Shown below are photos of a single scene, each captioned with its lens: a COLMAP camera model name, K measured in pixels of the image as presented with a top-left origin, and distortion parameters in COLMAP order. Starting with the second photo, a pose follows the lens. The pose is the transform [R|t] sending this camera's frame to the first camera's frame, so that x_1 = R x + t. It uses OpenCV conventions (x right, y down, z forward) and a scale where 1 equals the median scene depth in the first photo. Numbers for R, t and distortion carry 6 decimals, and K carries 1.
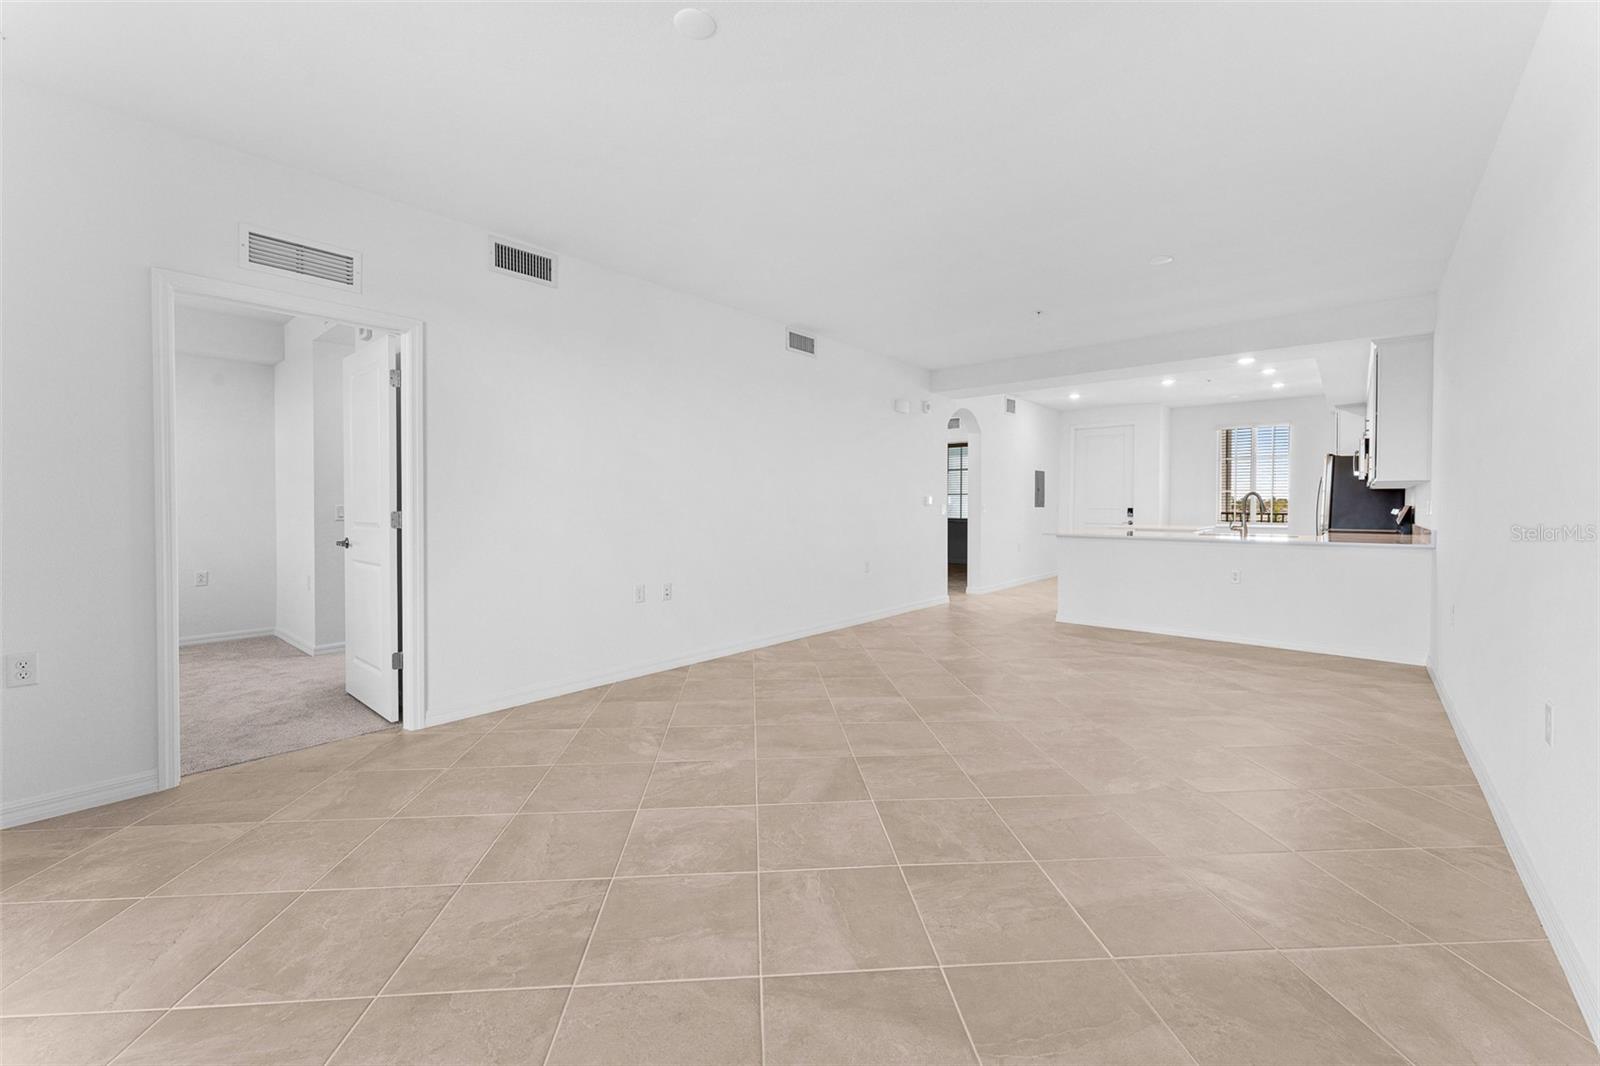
lens RADIAL K [[646.4, 0, 792.2], [0, 646.4, 527.5], [0, 0, 1]] dist [0.001818, 0.000086]
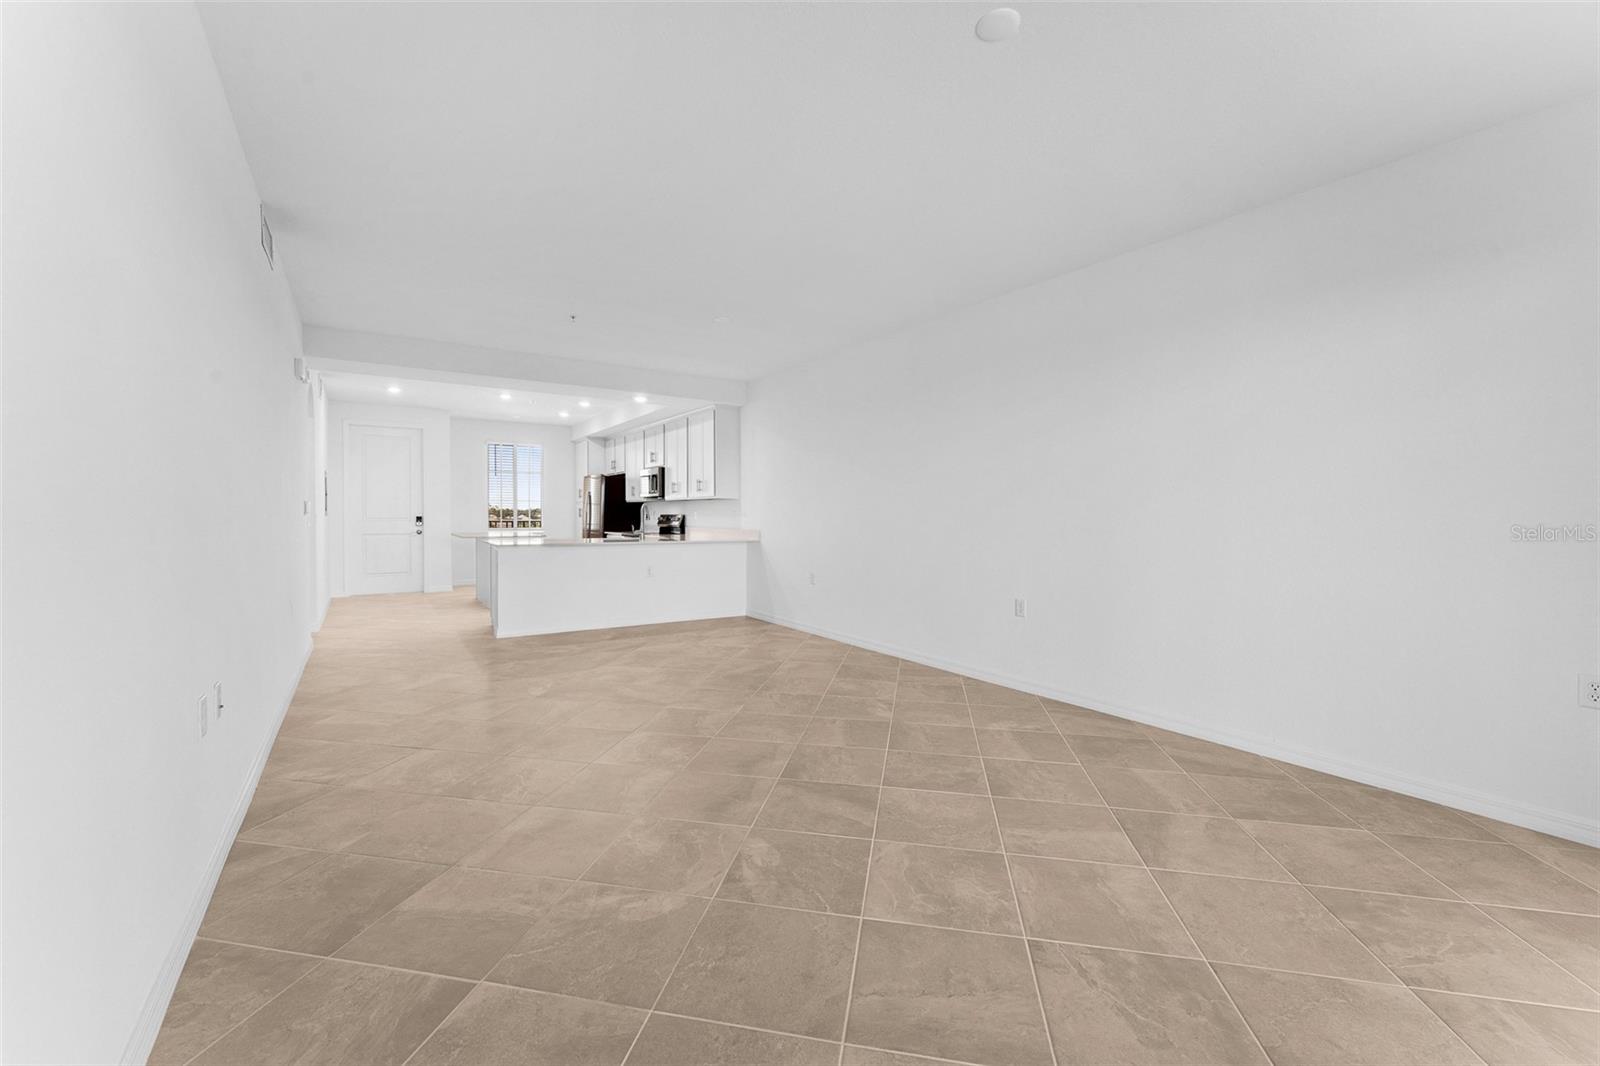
lens RADIAL K [[646.4, 0, 798.9], [0, 646.4, 529.7], [0, 0, 1]] dist [0.001818, 0.000086]
pose [[0.256532, -0.023423, 0.966252, -0.910484], [0.030534, 0.999404, 0.016120, -0.032240], [-0.966053, 0.025368, 0.257094, 0.800338]]
